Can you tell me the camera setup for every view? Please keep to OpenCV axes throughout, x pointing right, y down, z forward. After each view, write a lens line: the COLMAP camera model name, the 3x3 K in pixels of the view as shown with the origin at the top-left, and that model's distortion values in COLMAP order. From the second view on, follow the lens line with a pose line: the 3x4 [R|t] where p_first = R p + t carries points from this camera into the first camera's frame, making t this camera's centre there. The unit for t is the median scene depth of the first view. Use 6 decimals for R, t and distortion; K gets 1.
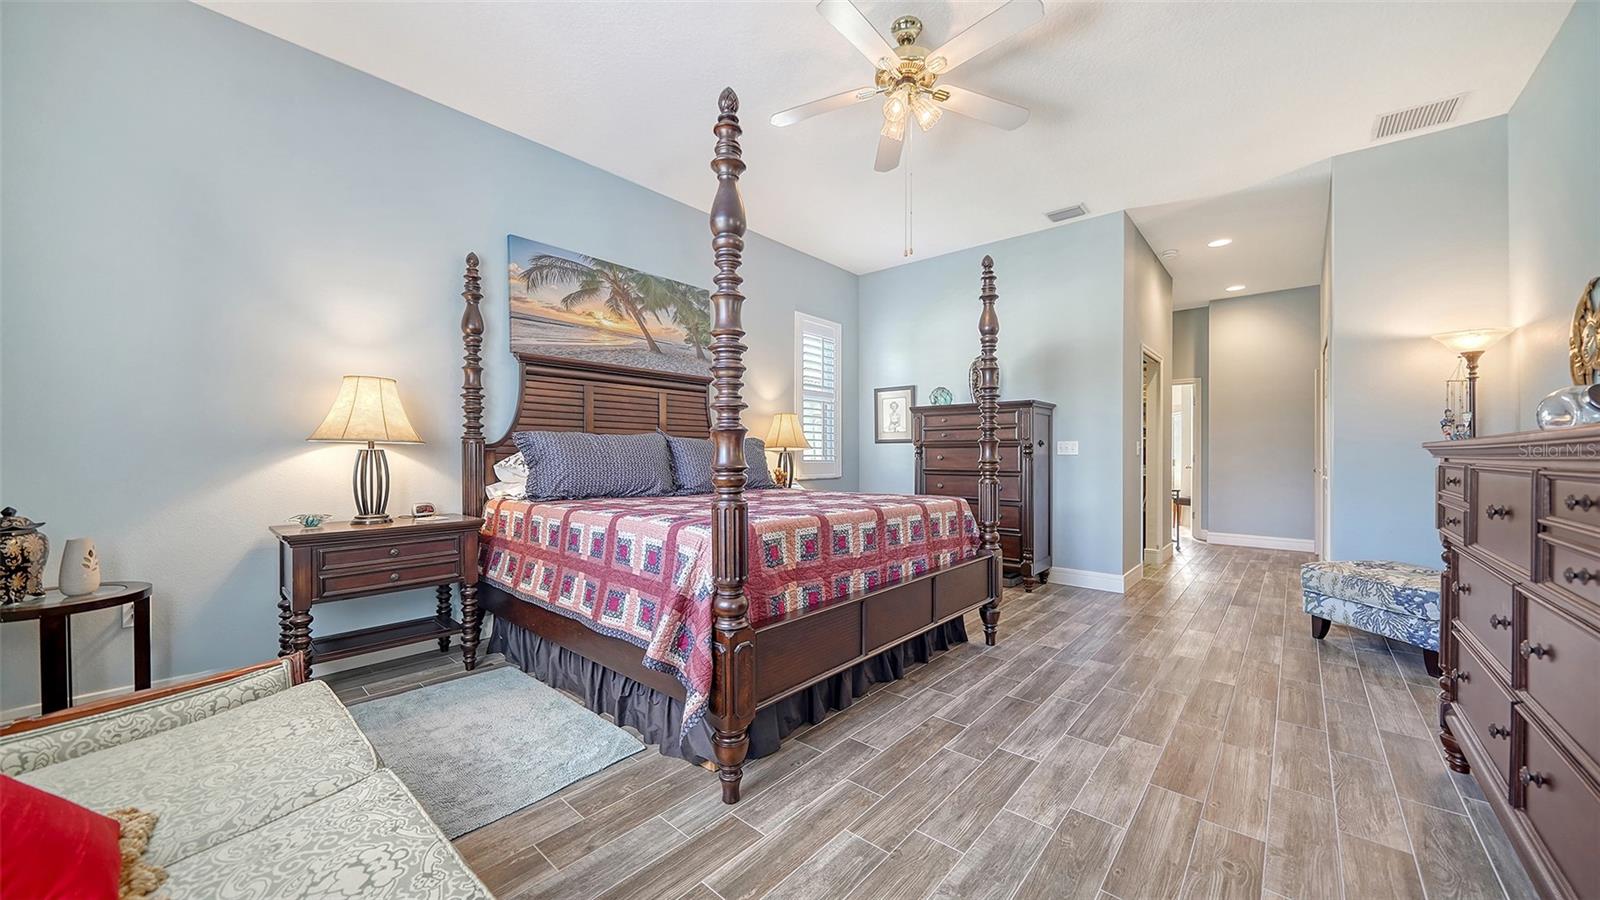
lens RADIAL K [[556.9, 0, 800.0], [0, 556.9, 457.0], [0, 0, 1]] dist [-0.001592, -0.000788]
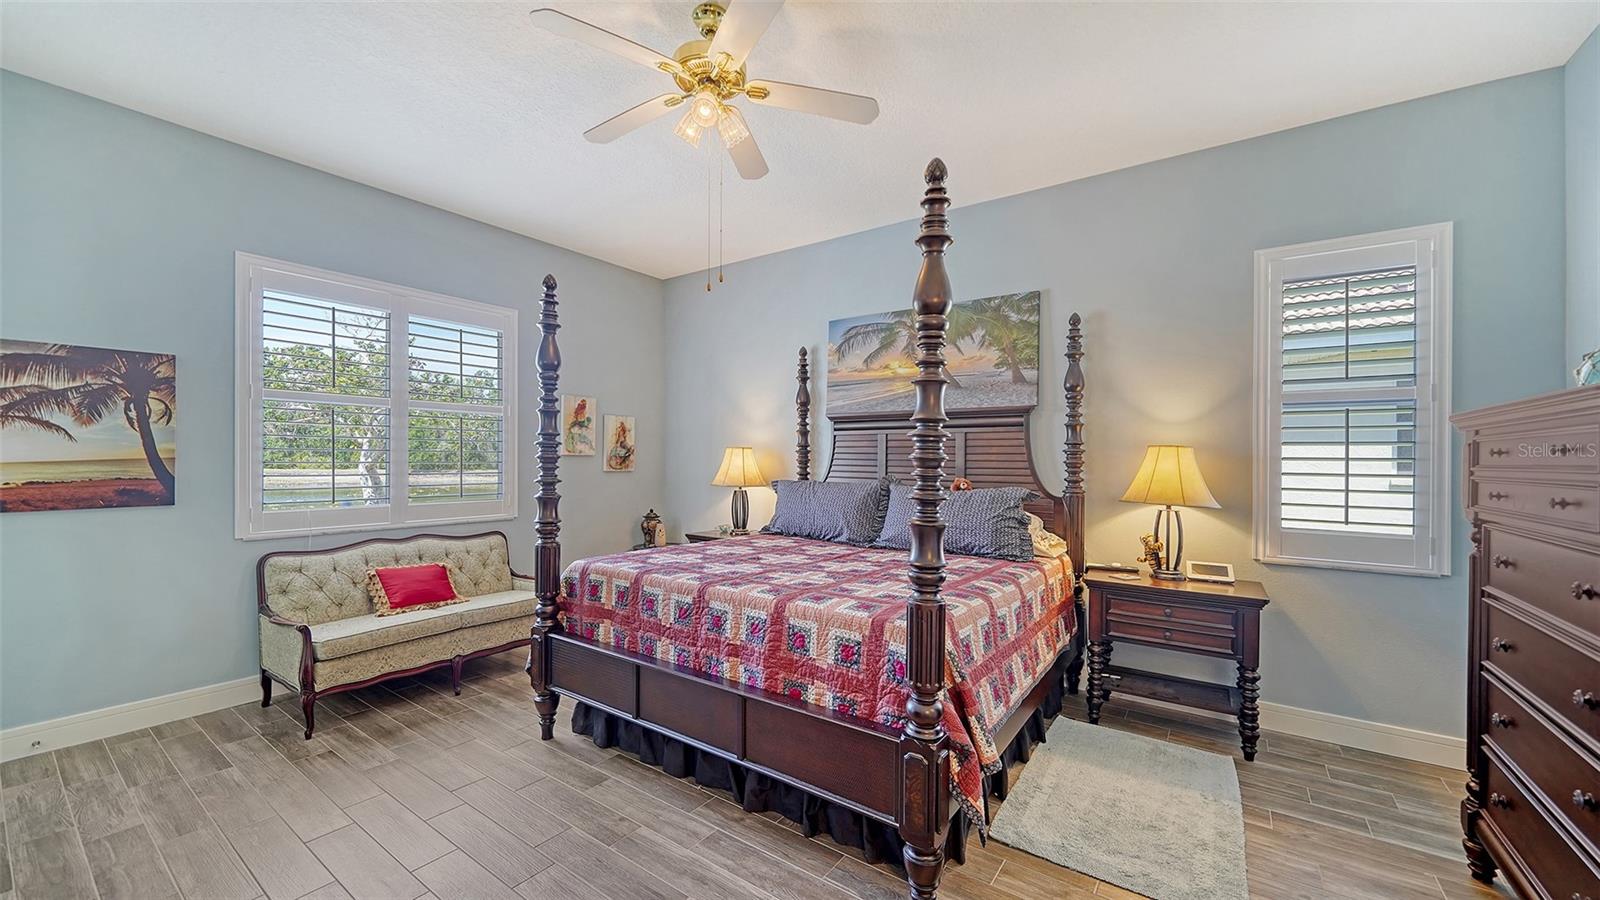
lens RADIAL K [[617.4, 0, 797.0], [0, 617.4, 456.0], [0, 0, 1]] dist [-0.006635, 0.001772]
pose [[0.096859, -0.008842, -0.995259, 0.862404], [-0.011774, 0.999880, -0.010029, -0.080158], [0.995228, 0.012690, 0.096743, 0.795785]]
